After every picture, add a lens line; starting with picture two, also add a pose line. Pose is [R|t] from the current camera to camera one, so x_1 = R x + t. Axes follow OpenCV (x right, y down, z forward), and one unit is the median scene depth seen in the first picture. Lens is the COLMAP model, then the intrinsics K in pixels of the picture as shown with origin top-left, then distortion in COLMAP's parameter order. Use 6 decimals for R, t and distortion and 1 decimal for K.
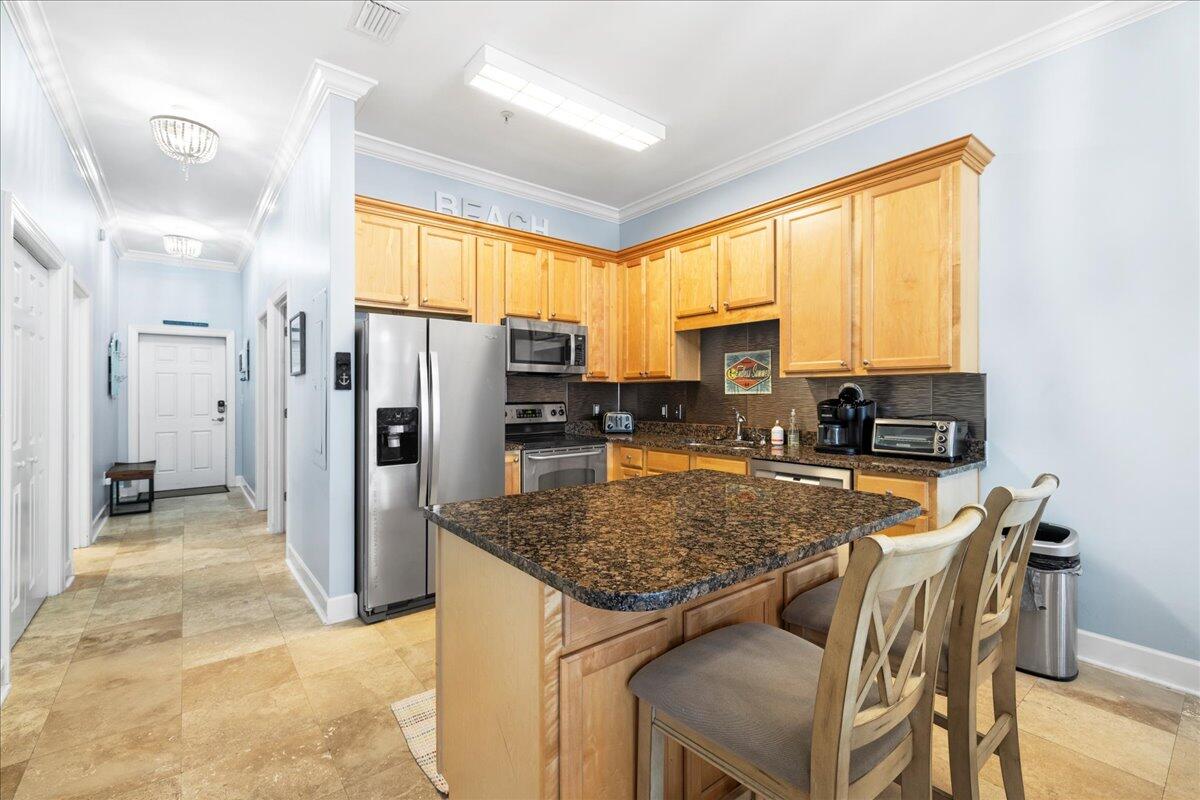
lens RADIAL K [[517.9, 0, 600.0], [0, 517.9, 400.0], [0, 0, 1]] dist [-0.000033, -0.000034]
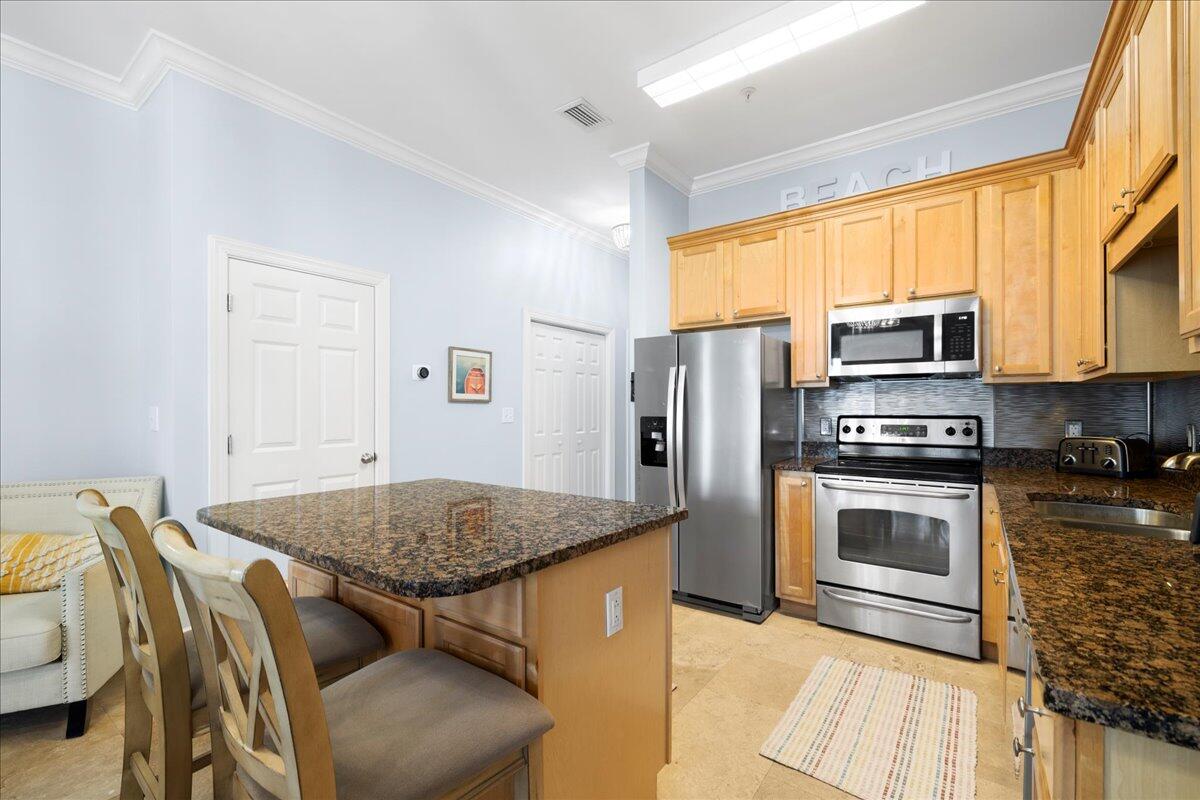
lens RADIAL K [[539.7, 0, 644.0], [0, 539.7, 409.2], [0, 0, 1]] dist [0.000642, -0.000047]
pose [[0.258274, 0.009378, -0.966026, 0.522896], [-0.008150, 0.999938, 0.007528, -0.007415], [0.966037, 0.005928, 0.258335, 0.455960]]
